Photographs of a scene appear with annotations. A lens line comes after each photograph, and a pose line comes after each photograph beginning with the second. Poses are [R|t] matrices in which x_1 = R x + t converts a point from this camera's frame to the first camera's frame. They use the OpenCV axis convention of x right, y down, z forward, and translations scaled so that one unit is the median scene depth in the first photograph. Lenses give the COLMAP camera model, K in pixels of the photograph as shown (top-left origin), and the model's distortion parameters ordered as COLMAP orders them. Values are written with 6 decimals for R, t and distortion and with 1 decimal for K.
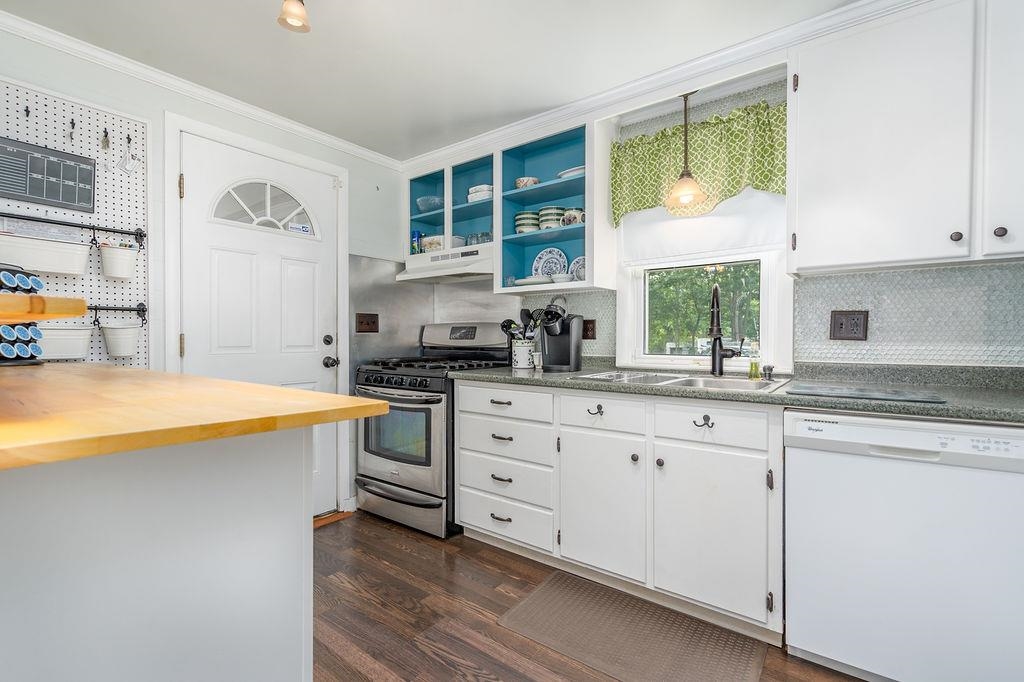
lens RADIAL K [[467.5, 0, 510.4], [0, 467.5, 341.2], [0, 0, 1]] dist [-0.000200, 0.001572]
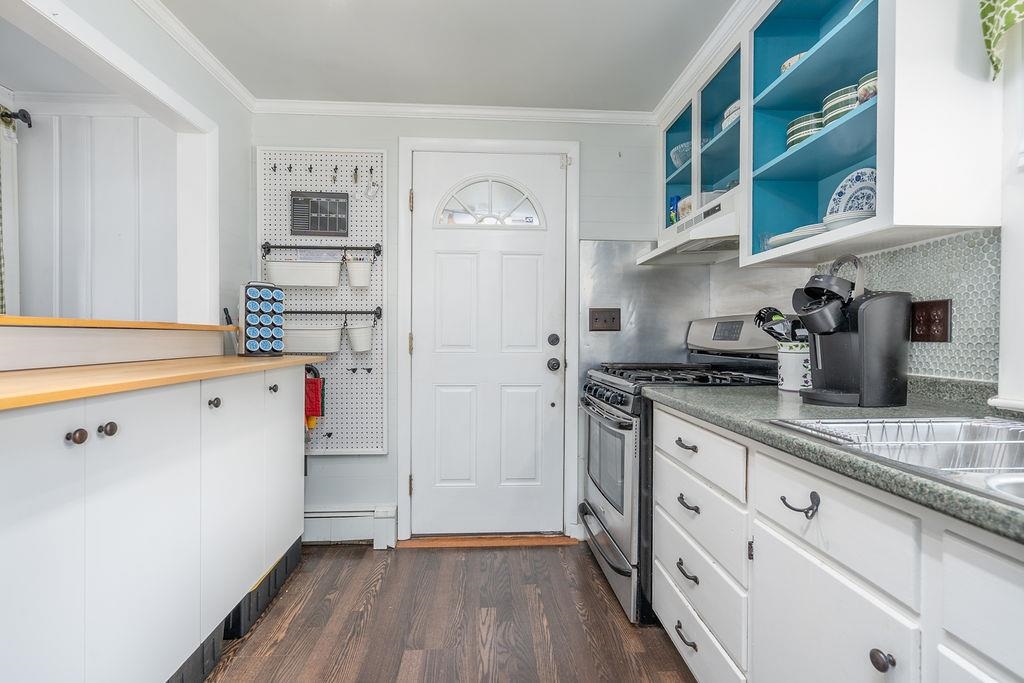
lens RADIAL K [[467.5, 0, 510.4], [0, 467.5, 341.7], [0, 0, 1]] dist [-0.000200, 0.001572]
pose [[0.653922, 0.009770, -0.756499, 0.260384], [-0.009995, 0.999941, 0.004274, -0.002093], [0.756496, 0.004766, 0.653981, 0.395069]]
